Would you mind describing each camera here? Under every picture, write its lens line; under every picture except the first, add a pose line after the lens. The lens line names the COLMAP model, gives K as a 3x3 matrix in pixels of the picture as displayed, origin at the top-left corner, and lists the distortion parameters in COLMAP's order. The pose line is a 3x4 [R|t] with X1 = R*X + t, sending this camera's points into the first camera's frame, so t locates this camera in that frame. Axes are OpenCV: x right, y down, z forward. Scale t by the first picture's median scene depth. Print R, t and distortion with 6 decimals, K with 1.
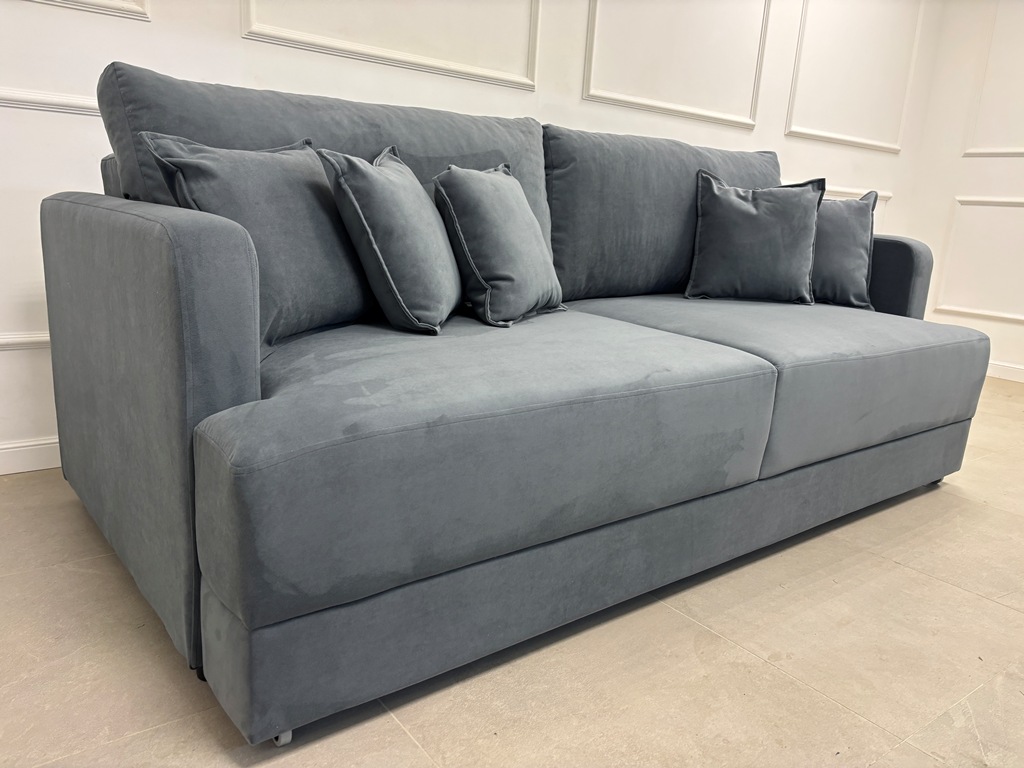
lens RADIAL K [[772.3, 0, 501.2], [0, 772.3, 394.4], [0, 0, 1]] dist [0.047911, -0.051416]
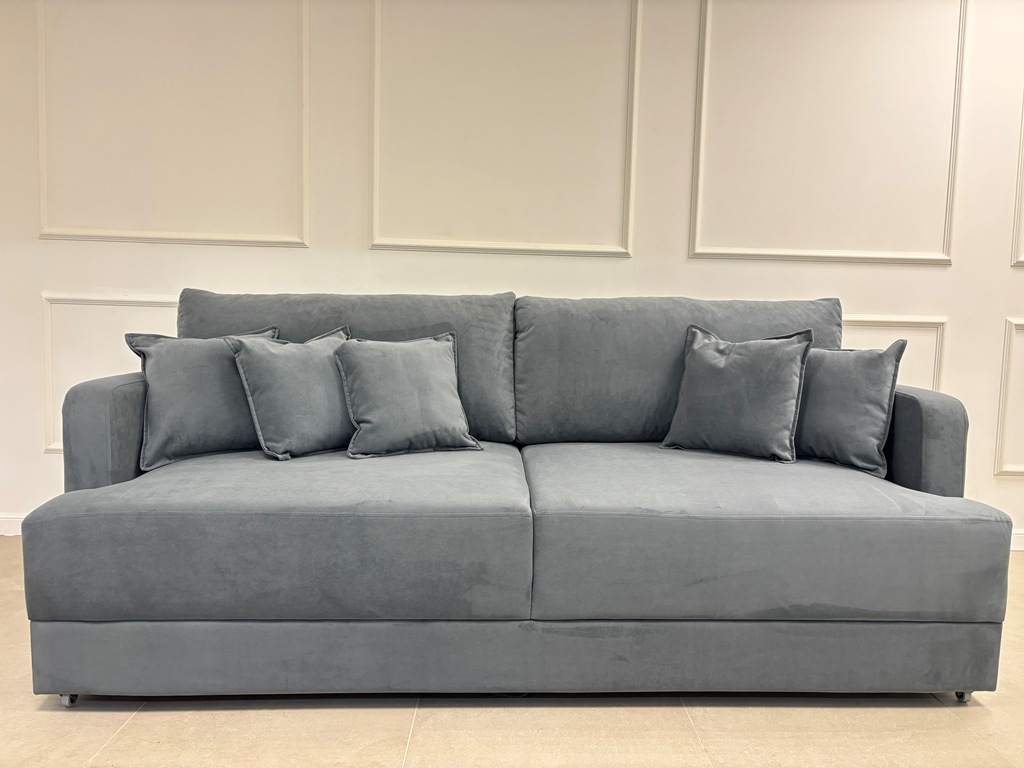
lens RADIAL K [[772.3, 0, 514.1], [0, 772.3, 392.8], [0, 0, 1]] dist [0.047911, -0.051416]
pose [[0.812449, 0.014004, -0.582865, 0.895086], [-0.114198, 0.984169, -0.135534, -0.046583], [0.571739, 0.176676, 0.801186, 0.080019]]
